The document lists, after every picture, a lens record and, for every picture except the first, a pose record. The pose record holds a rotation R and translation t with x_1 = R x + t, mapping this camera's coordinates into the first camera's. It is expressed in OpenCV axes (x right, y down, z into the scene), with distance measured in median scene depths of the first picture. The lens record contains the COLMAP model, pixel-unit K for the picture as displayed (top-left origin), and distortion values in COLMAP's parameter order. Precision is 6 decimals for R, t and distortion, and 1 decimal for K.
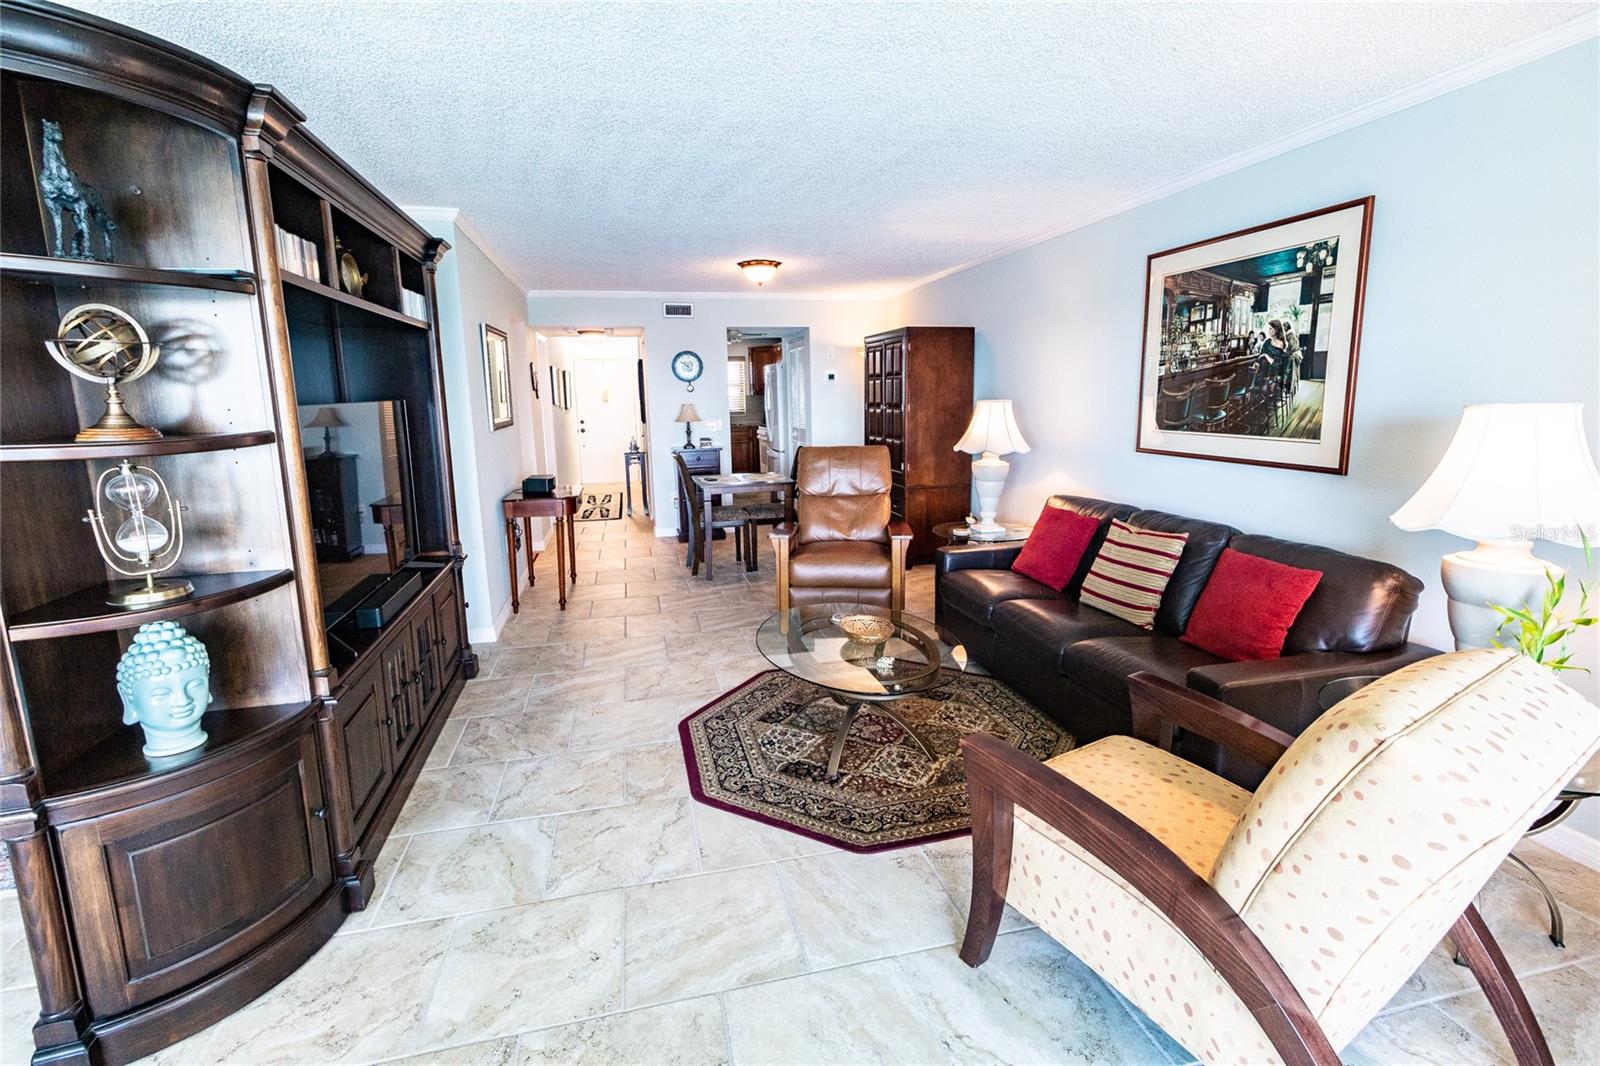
lens RADIAL K [[736.0, 0, 811.6], [0, 736.0, 522.0], [0, 0, 1]] dist [-0.000691, 0.001538]
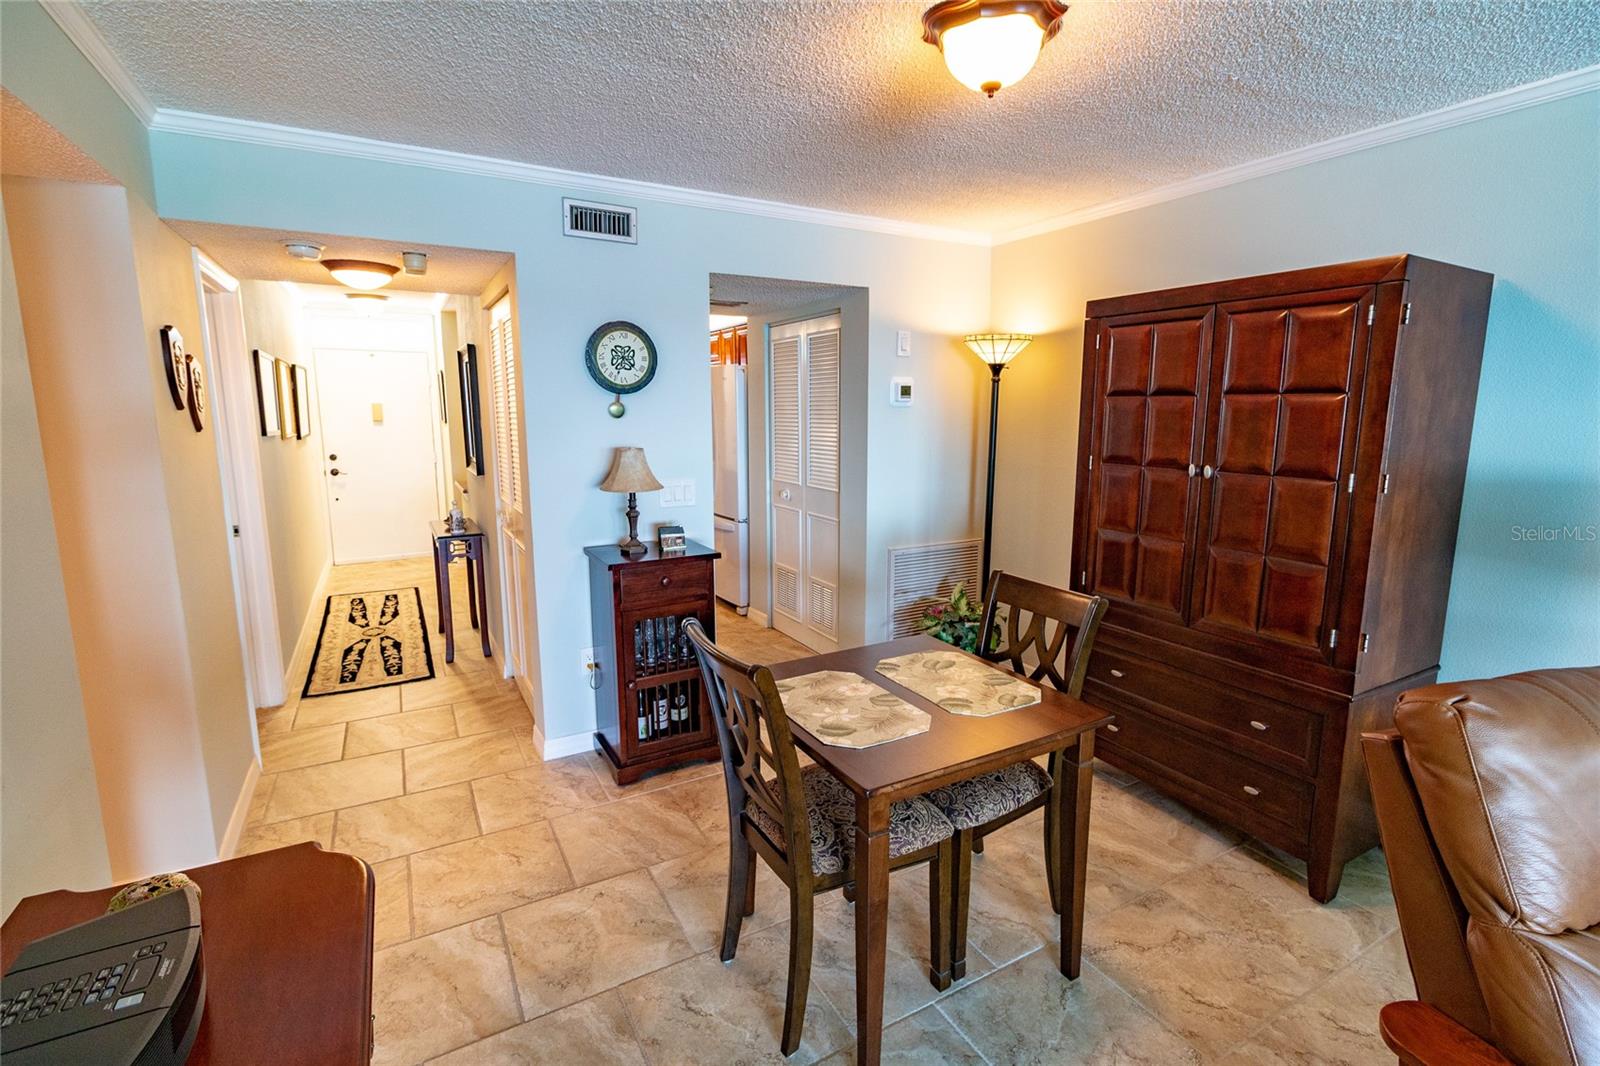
lens RADIAL K [[736.0, 0, 808.4], [0, 736.0, 521.0], [0, 0, 1]] dist [-0.000691, 0.001538]
pose [[0.962031, -0.023145, 0.271955, -0.177416], [0.028345, 0.999482, -0.015208, -0.105261], [-0.271463, 0.022339, 0.962190, 0.551395]]
